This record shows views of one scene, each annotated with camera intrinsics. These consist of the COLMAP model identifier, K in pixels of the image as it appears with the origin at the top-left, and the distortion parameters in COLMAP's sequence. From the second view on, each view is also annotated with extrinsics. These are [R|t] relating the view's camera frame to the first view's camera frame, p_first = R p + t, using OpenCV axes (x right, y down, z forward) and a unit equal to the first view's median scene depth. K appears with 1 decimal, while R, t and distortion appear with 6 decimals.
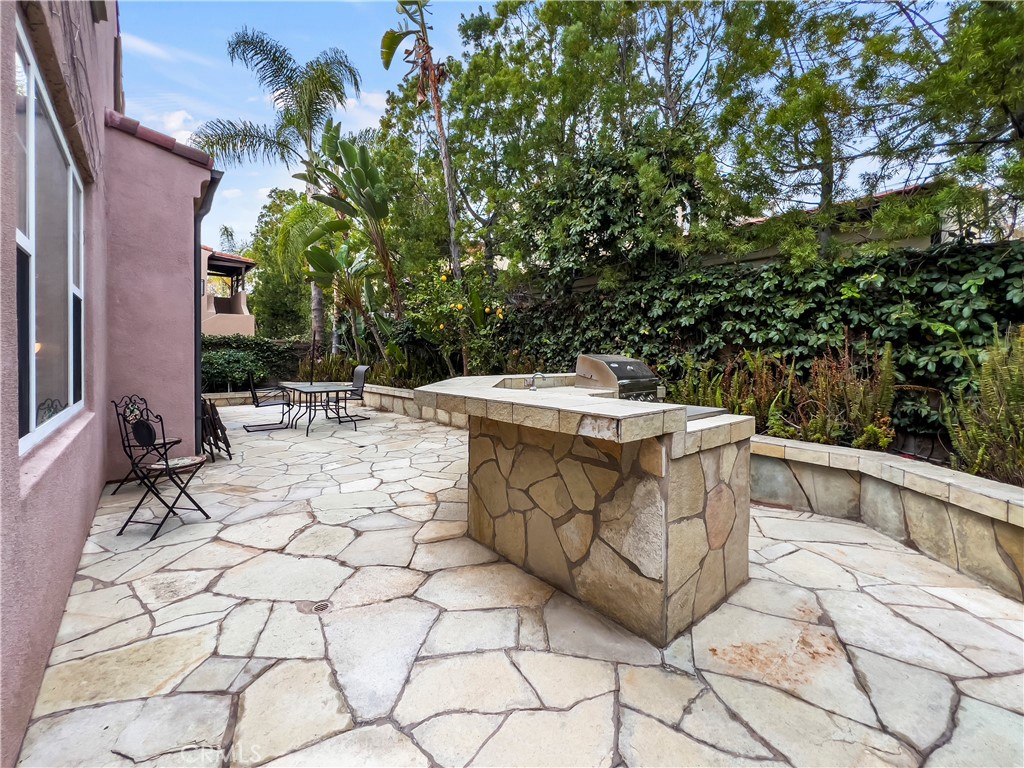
lens RADIAL K [[412.4, 0, 505.4], [0, 412.4, 351.3], [0, 0, 1]] dist [-0.001374, -0.000048]
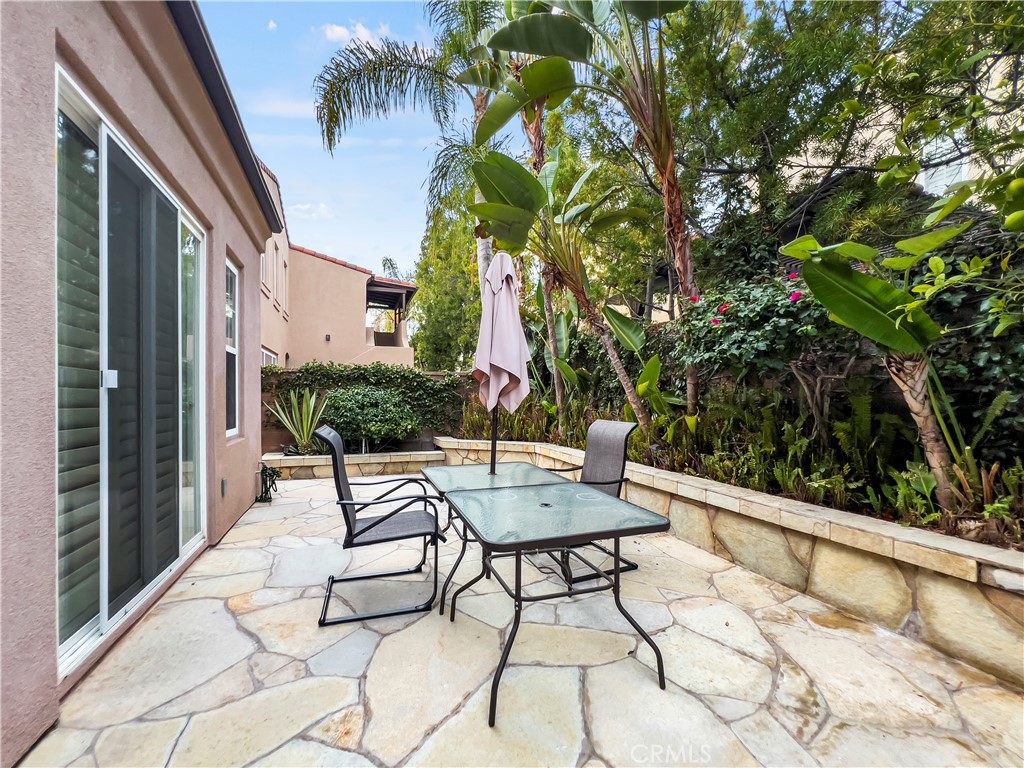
lens RADIAL K [[420.7, 0, 510.1], [0, 420.7, 391.5], [0, 0, 1]] dist [-0.002706, 0.000603]
pose [[0.938817, -0.001634, -0.344413, -0.232840], [-0.000453, 0.999982, -0.005980, 0.007814], [0.344416, 0.005770, 0.938799, 0.465101]]
